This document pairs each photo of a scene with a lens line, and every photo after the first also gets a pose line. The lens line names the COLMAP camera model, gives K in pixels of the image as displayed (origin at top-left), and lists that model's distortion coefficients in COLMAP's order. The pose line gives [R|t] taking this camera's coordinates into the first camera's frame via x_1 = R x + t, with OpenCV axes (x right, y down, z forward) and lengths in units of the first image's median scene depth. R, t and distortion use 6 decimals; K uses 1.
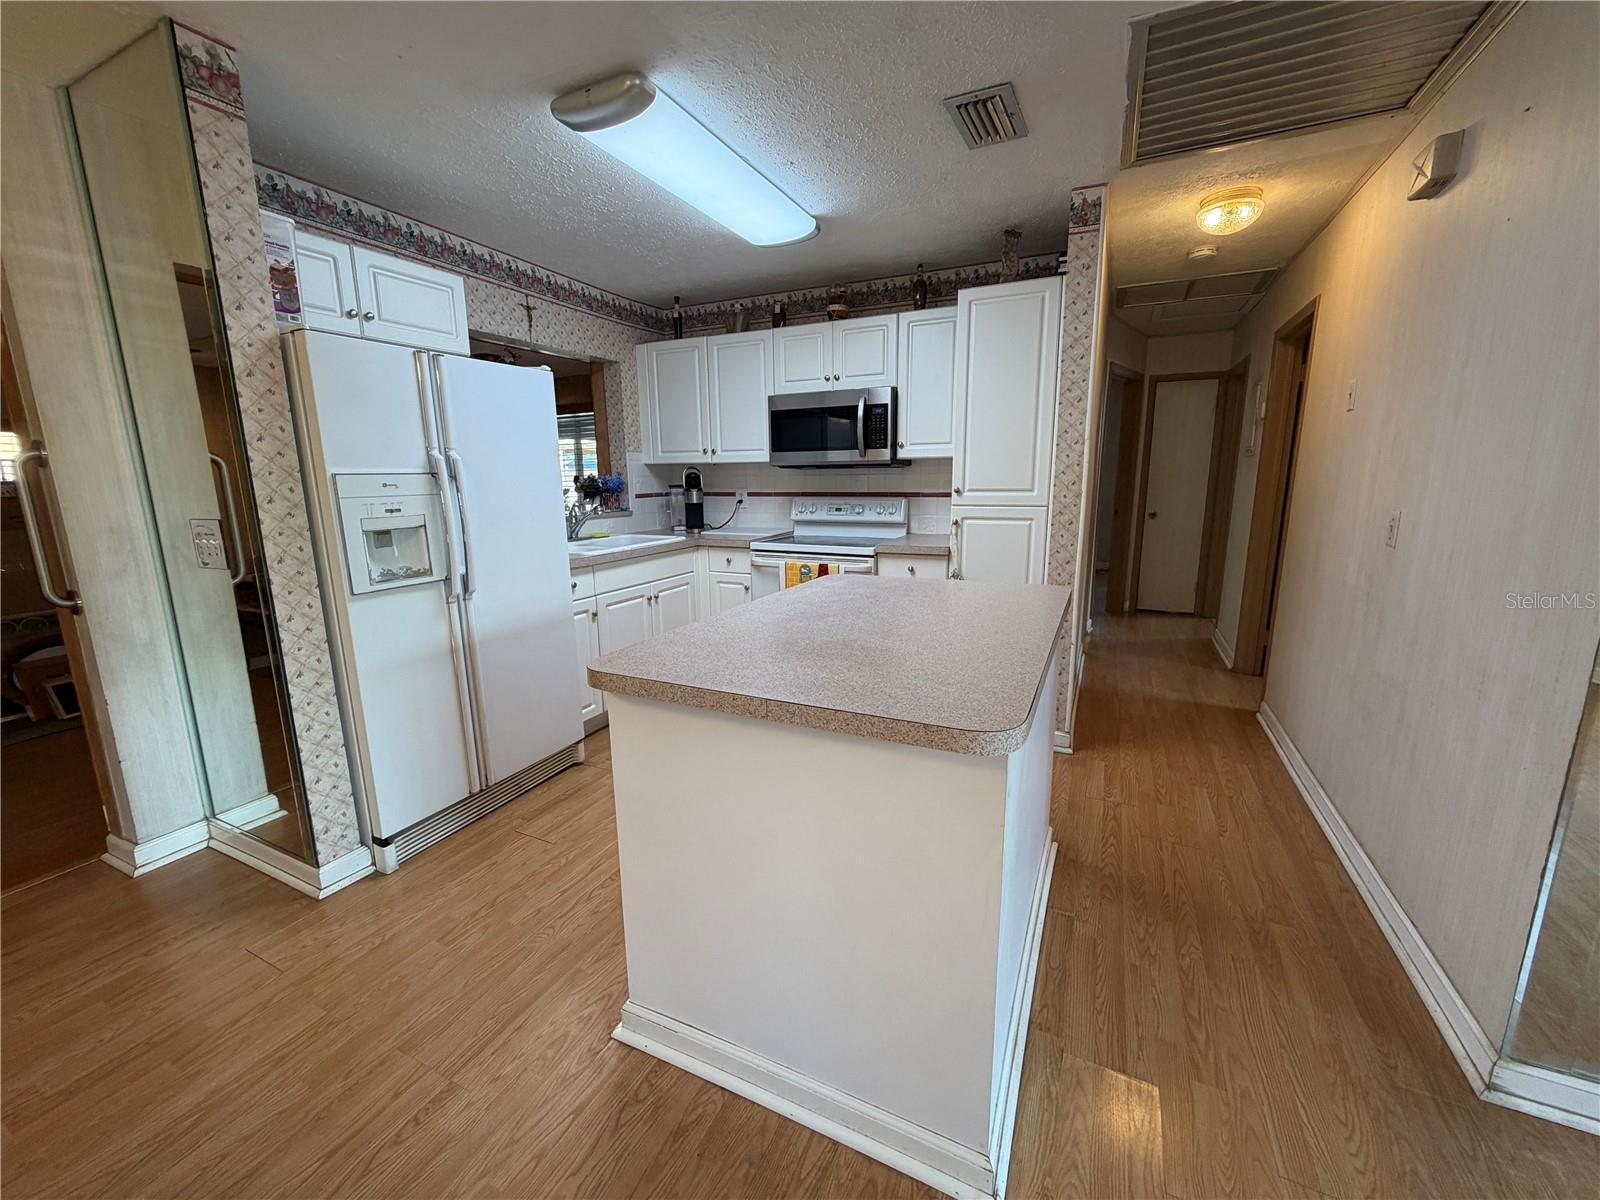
lens RADIAL K [[636.8, 0, 794.8], [0, 636.8, 598.6], [0, 0, 1]] dist [-0.000018, 0.000292]
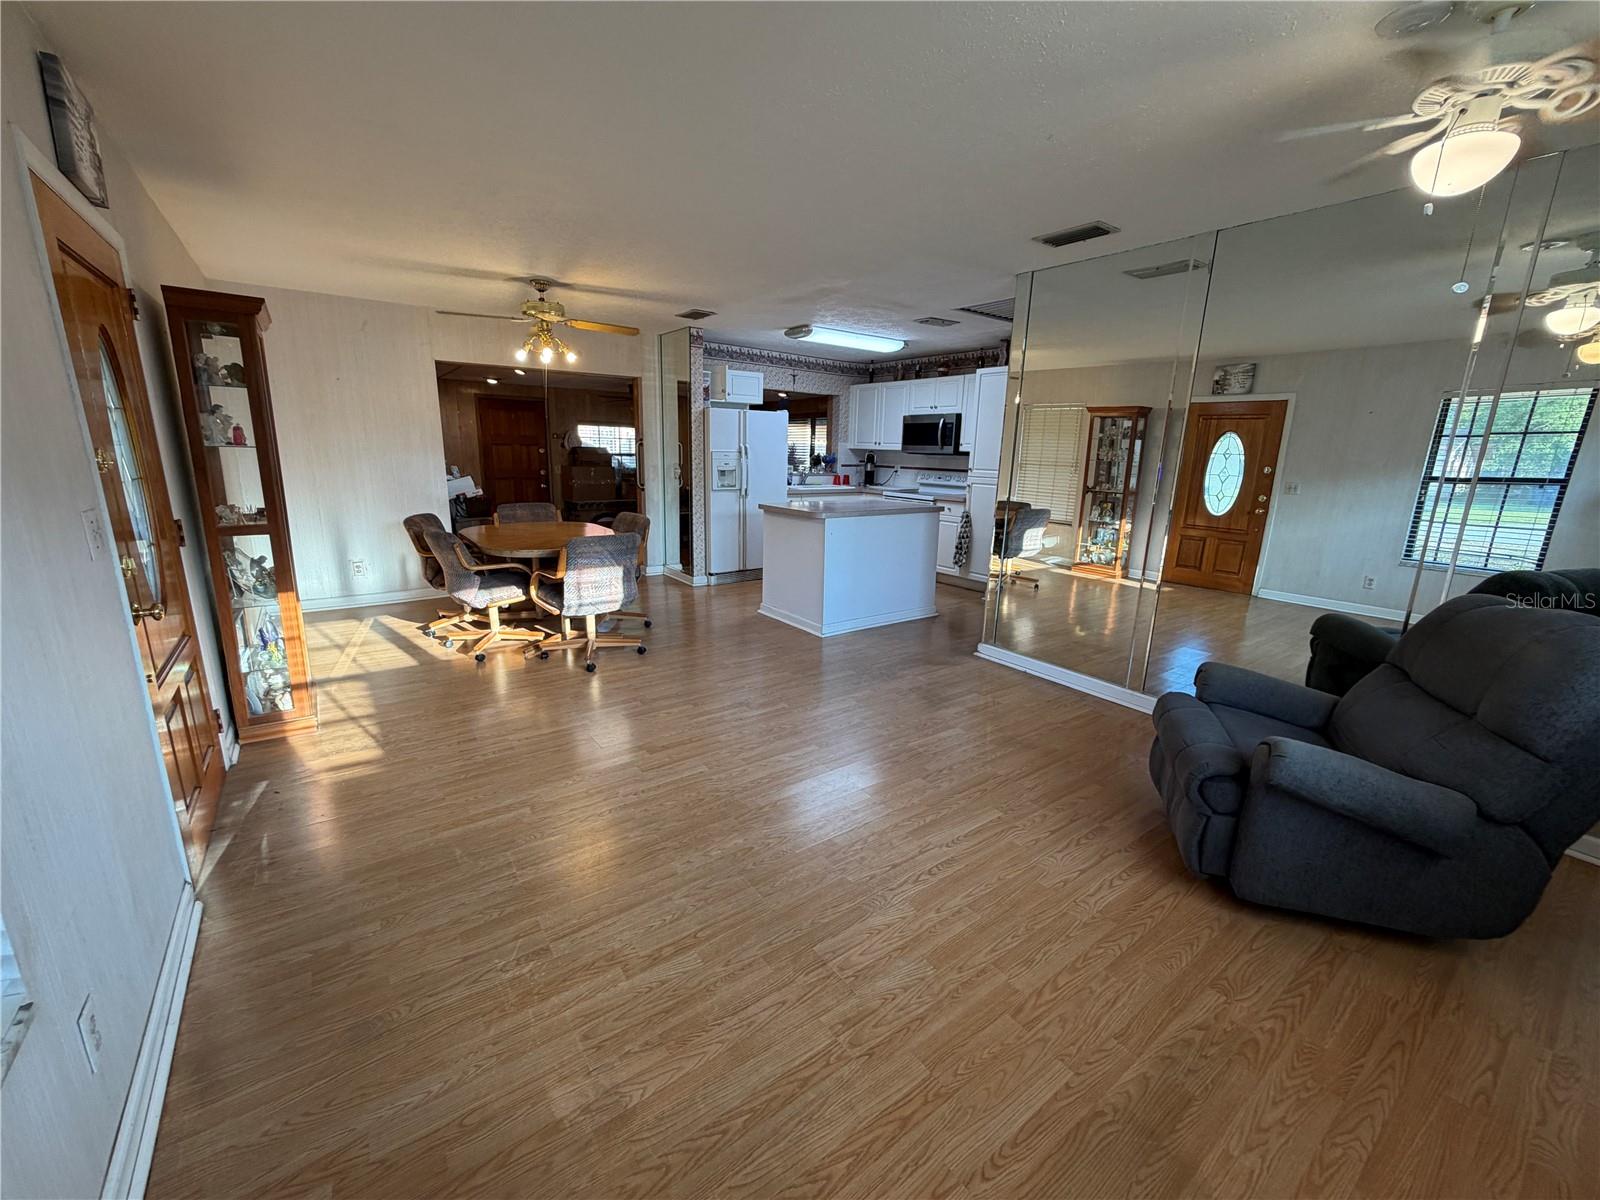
lens RADIAL K [[636.8, 0, 798.3], [0, 636.8, 600.5], [0, 0, 1]] dist [-0.000018, 0.000292]
pose [[0.882942, 0.141554, -0.447634, 0.801280], [-0.124583, 0.989924, 0.067305, 0.185205], [0.452651, -0.003658, 0.891680, -1.109503]]
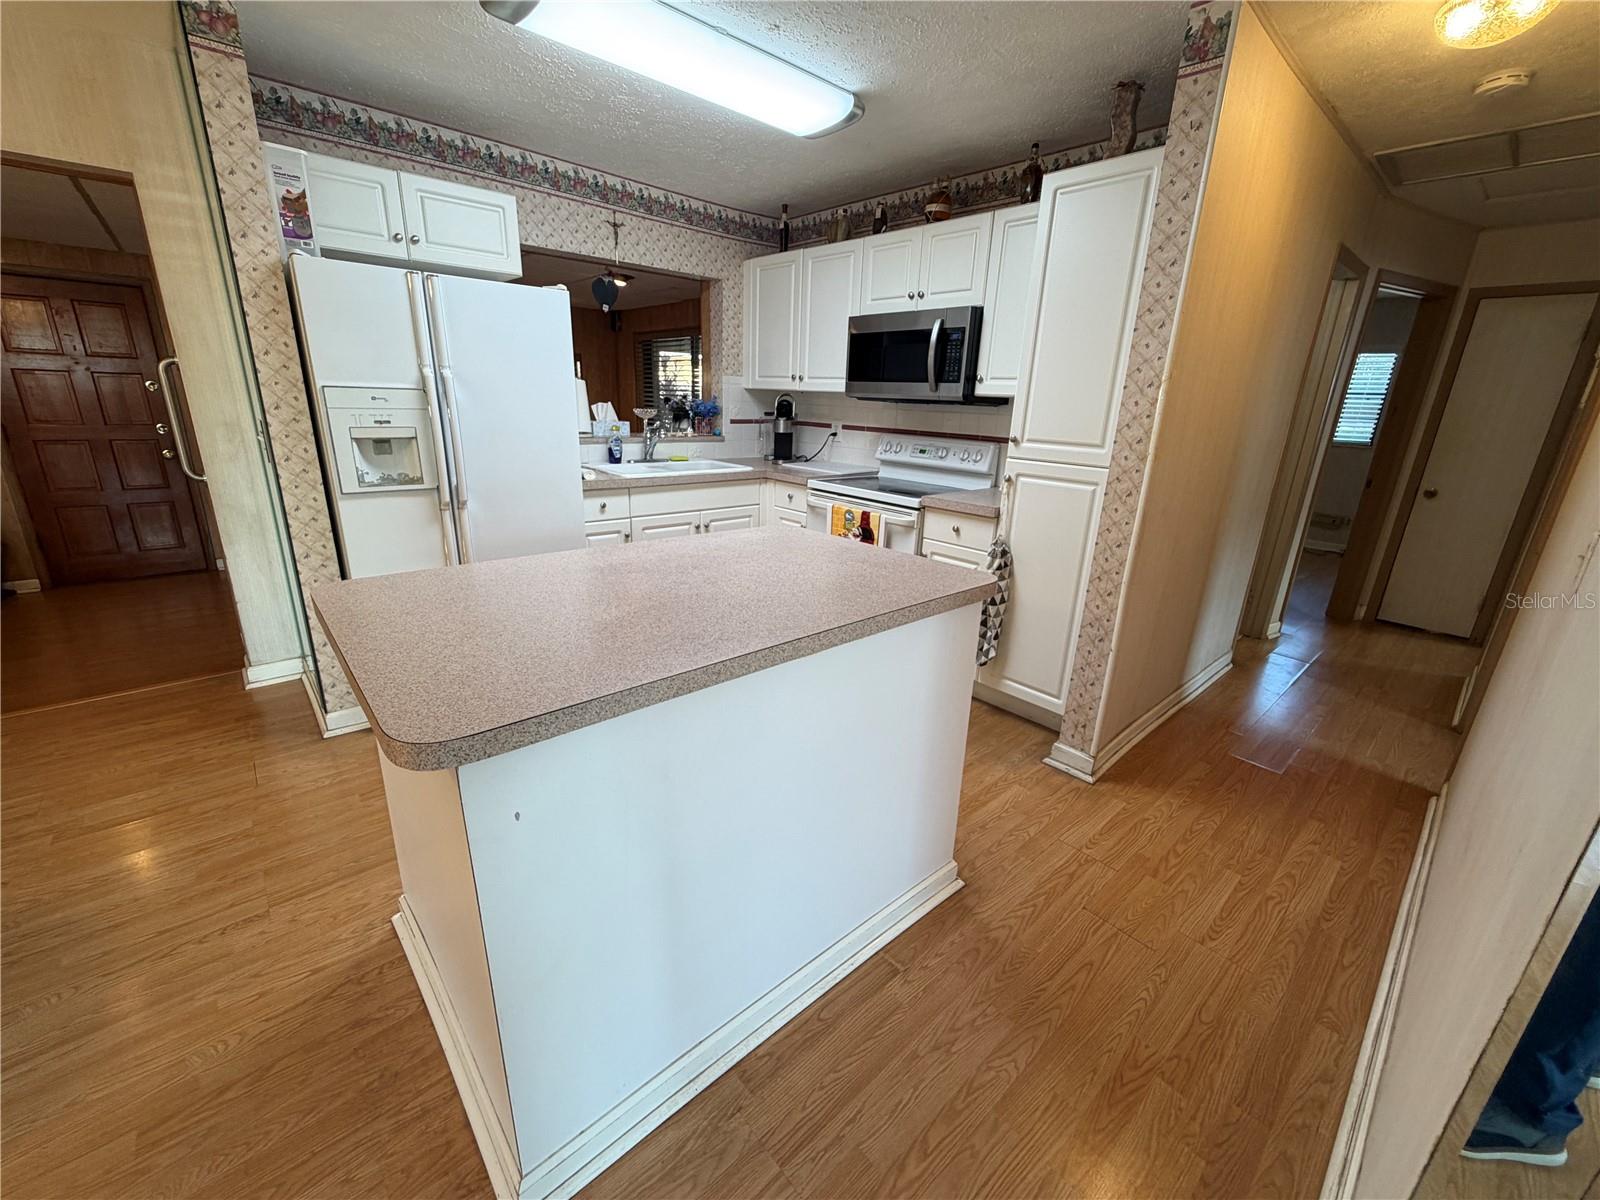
lens RADIAL K [[636.8, 0, 796.8], [0, 636.8, 597.8], [0, 0, 1]] dist [-0.000018, 0.000292]
pose [[0.923886, 0.158941, -0.348098, 0.345622], [-0.120145, 0.984144, 0.130481, -0.048189], [0.363317, -0.078727, 0.928333, 0.142822]]
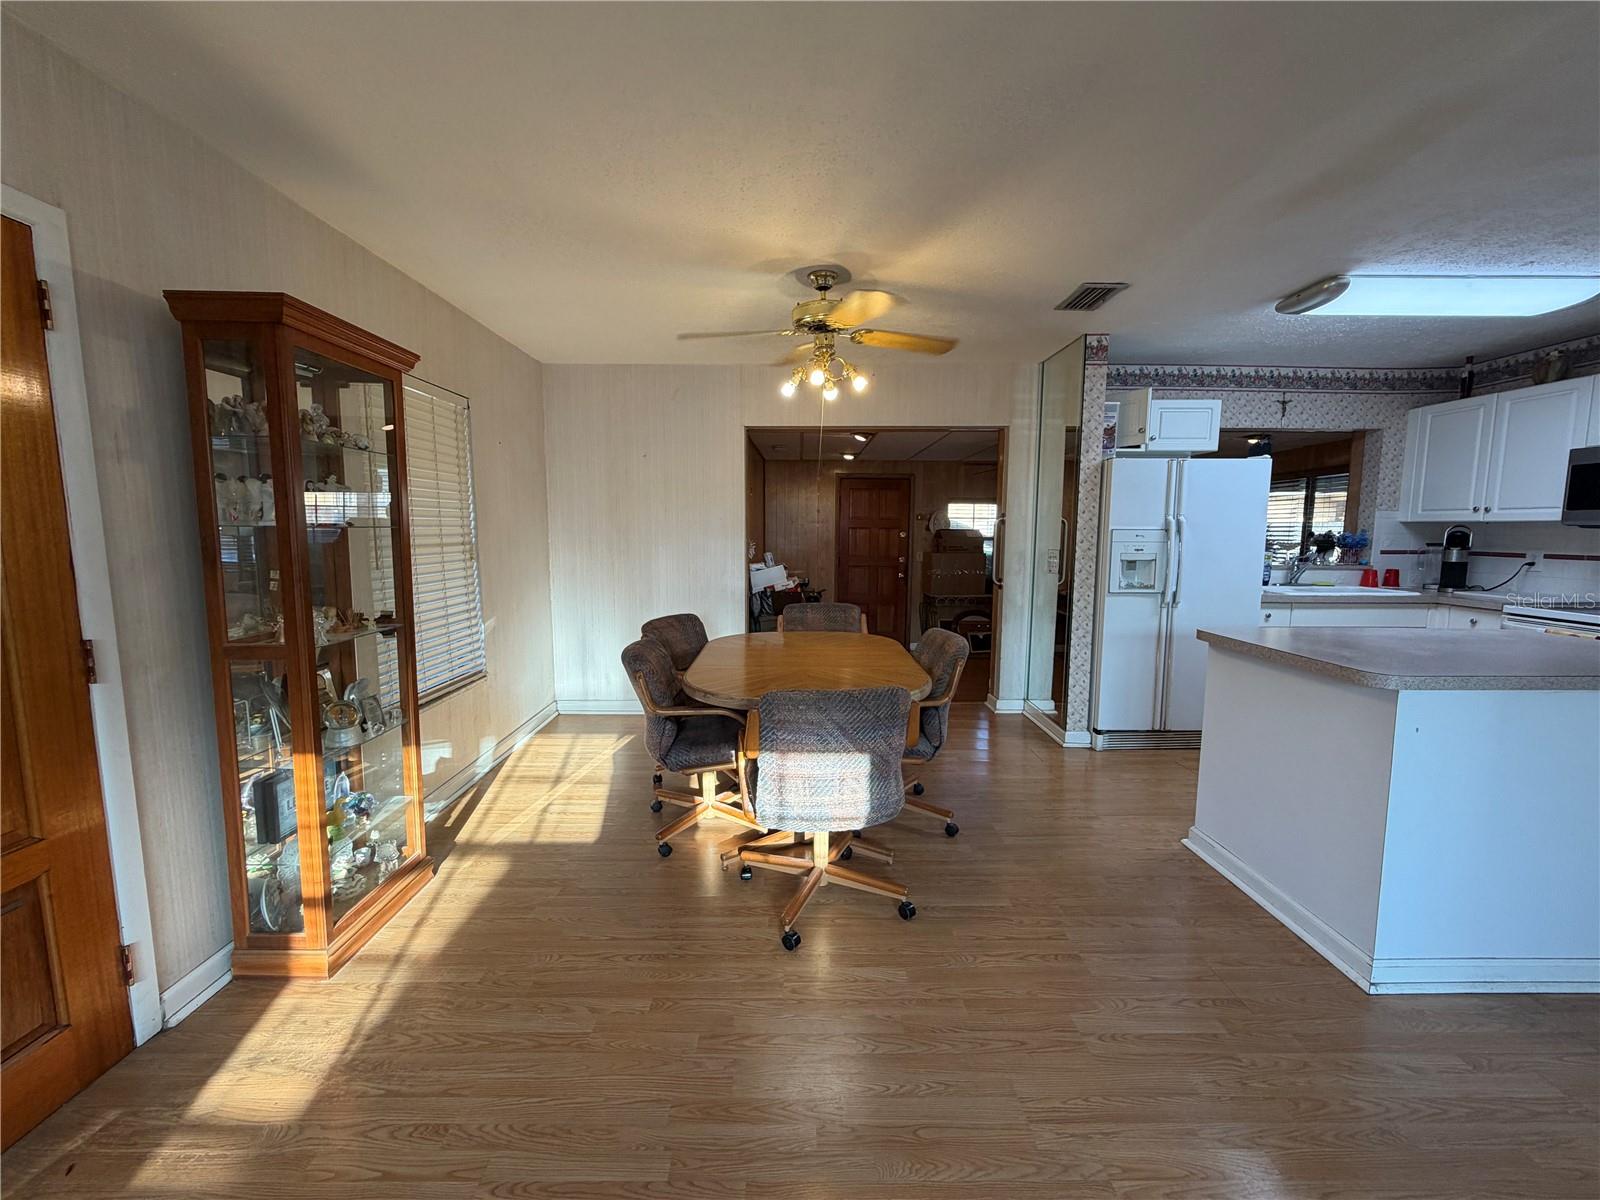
lens RADIAL K [[636.8, 0, 799.2], [0, 636.8, 599.1], [0, 0, 1]] dist [-0.000018, 0.000292]
pose [[0.442215, 0.113165, -0.889741, 0.396077], [-0.182081, 0.982679, 0.034488, 0.078504], [0.878232, 0.146753, 0.455161, -0.451545]]
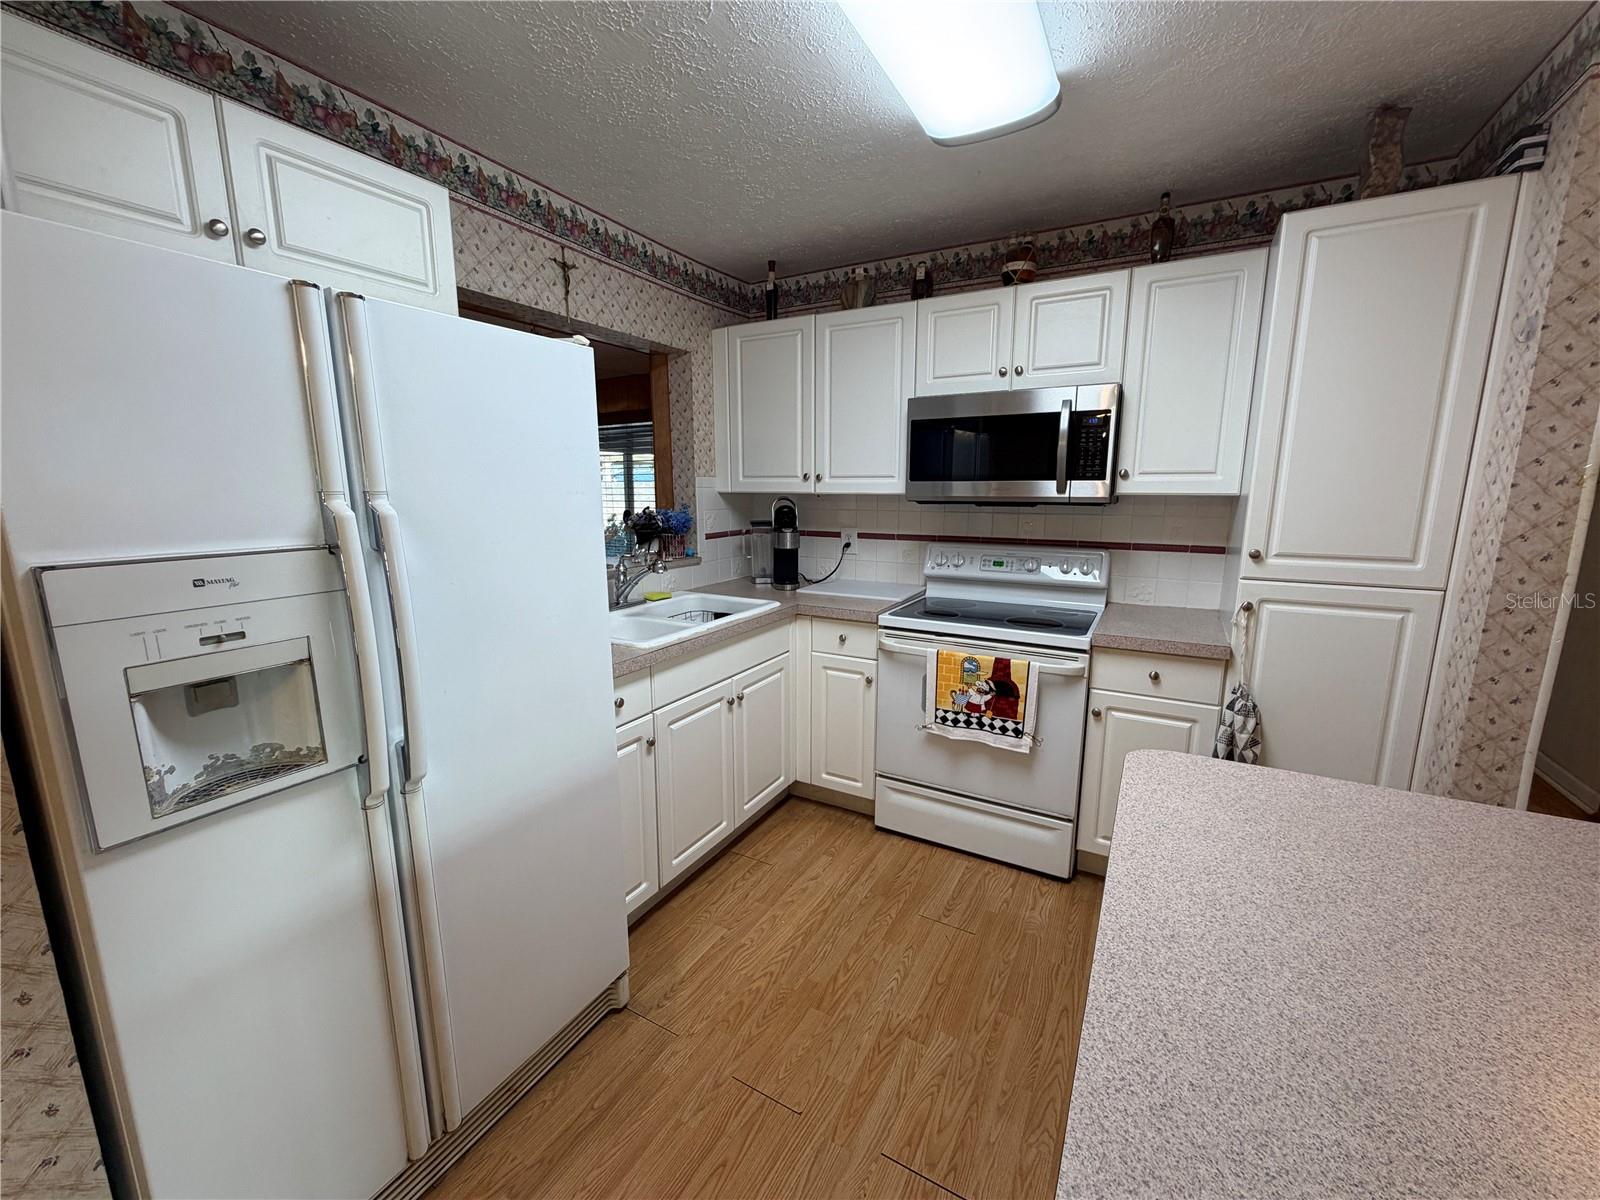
lens RADIAL K [[636.8, 0, 795.2], [0, 636.8, 597.7], [0, 0, 1]] dist [-0.000018, 0.000292]
pose [[0.997713, 0.022748, -0.063644, -0.148744], [-0.023884, 0.999568, -0.017150, -0.120017], [0.063226, 0.018631, 0.997825, 0.417838]]
